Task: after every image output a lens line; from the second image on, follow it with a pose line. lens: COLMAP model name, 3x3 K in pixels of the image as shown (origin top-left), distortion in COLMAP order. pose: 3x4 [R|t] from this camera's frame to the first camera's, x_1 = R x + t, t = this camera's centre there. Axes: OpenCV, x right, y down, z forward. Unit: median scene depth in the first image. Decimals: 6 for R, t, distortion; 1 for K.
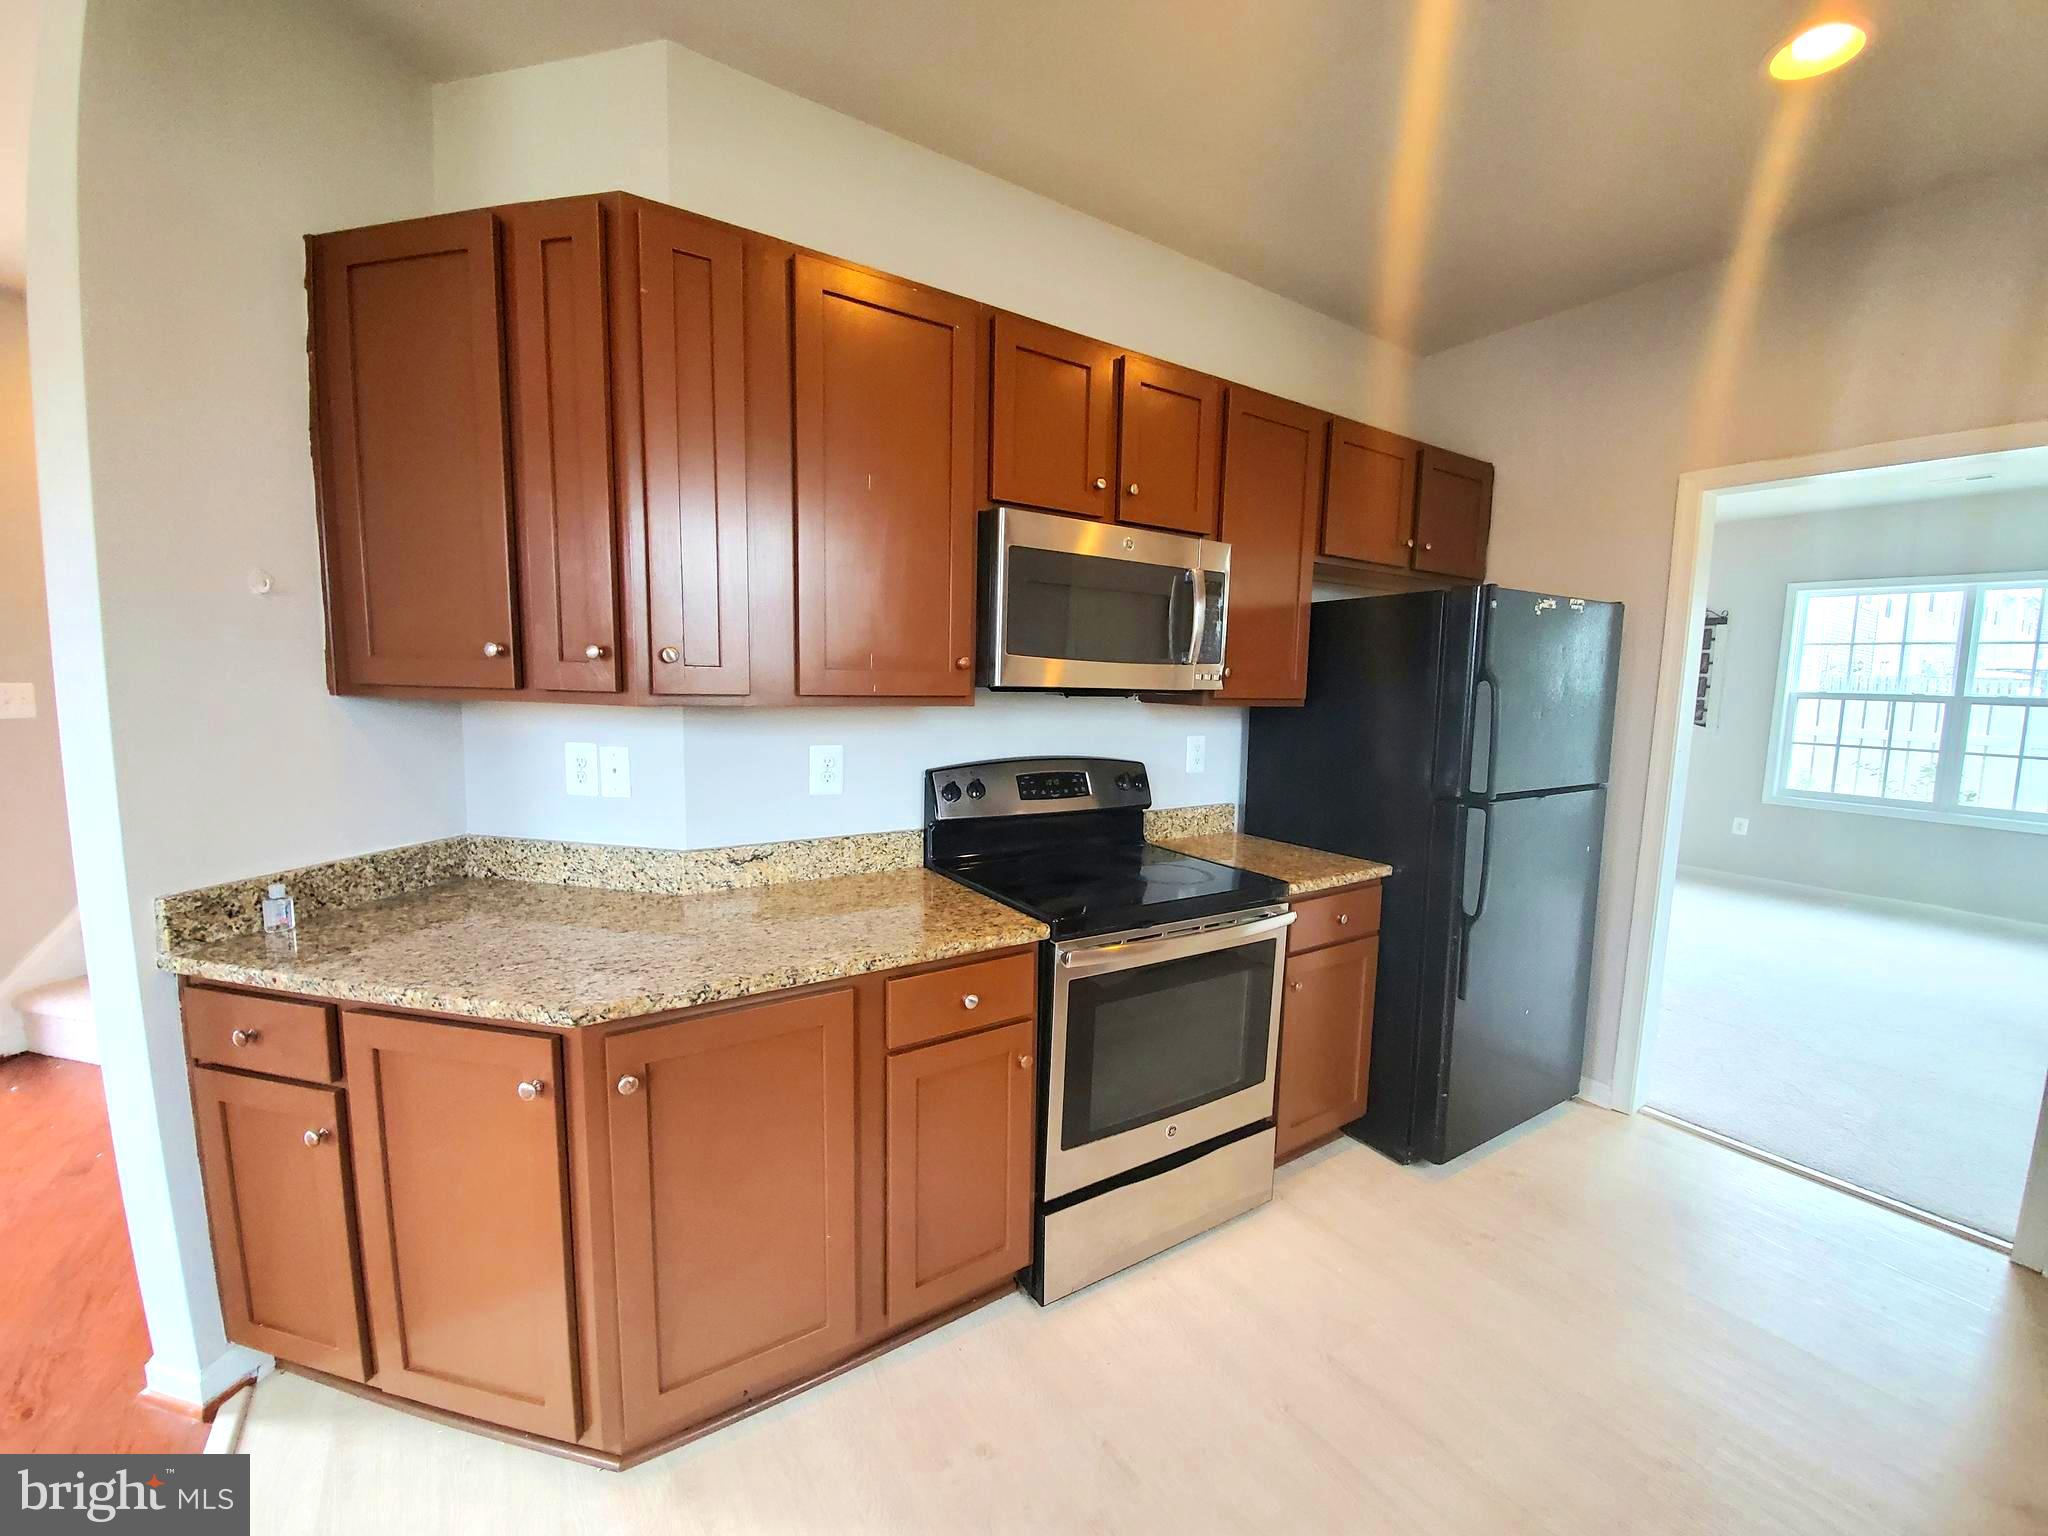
lens RADIAL K [[804.0, 0, 1030.0], [0, 804.0, 774.7], [0, 0, 1]] dist [0.001800, -0.008336]
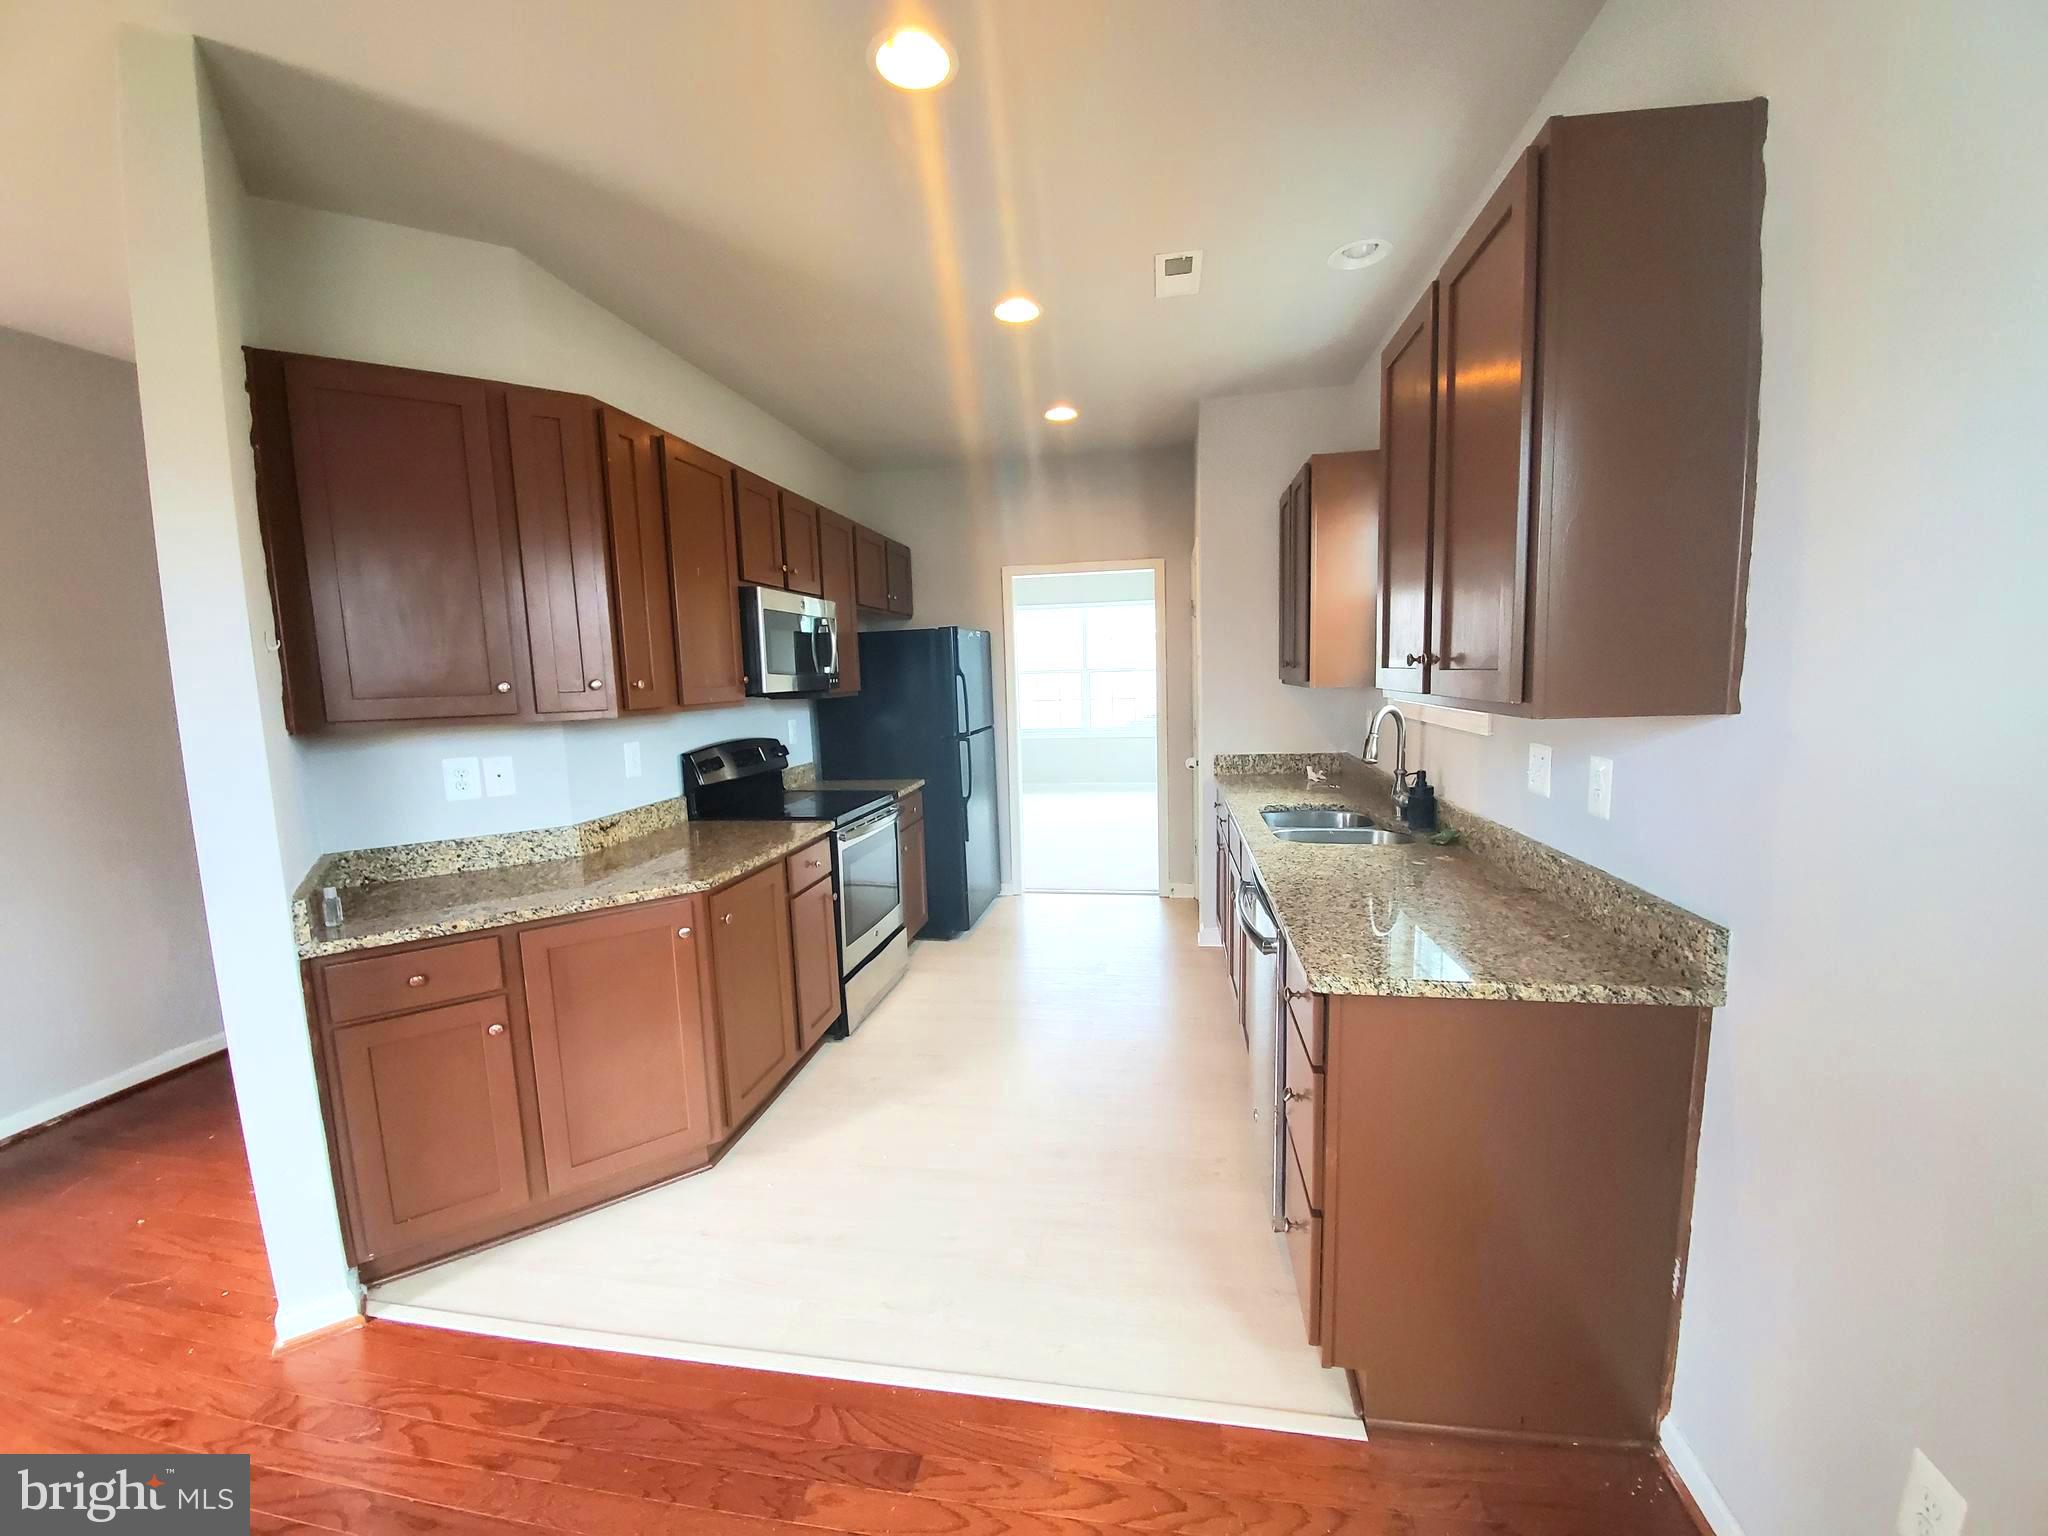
lens RADIAL K [[804.0, 0, 1030.0], [0, 804.0, 774.7], [0, 0, 1]] dist [0.001800, -0.008336]
pose [[0.674260, -0.135567, 0.725944, -0.844013], [0.127563, 0.989610, 0.066325, 0.016106], [-0.727393, 0.047883, 0.684548, -0.495629]]
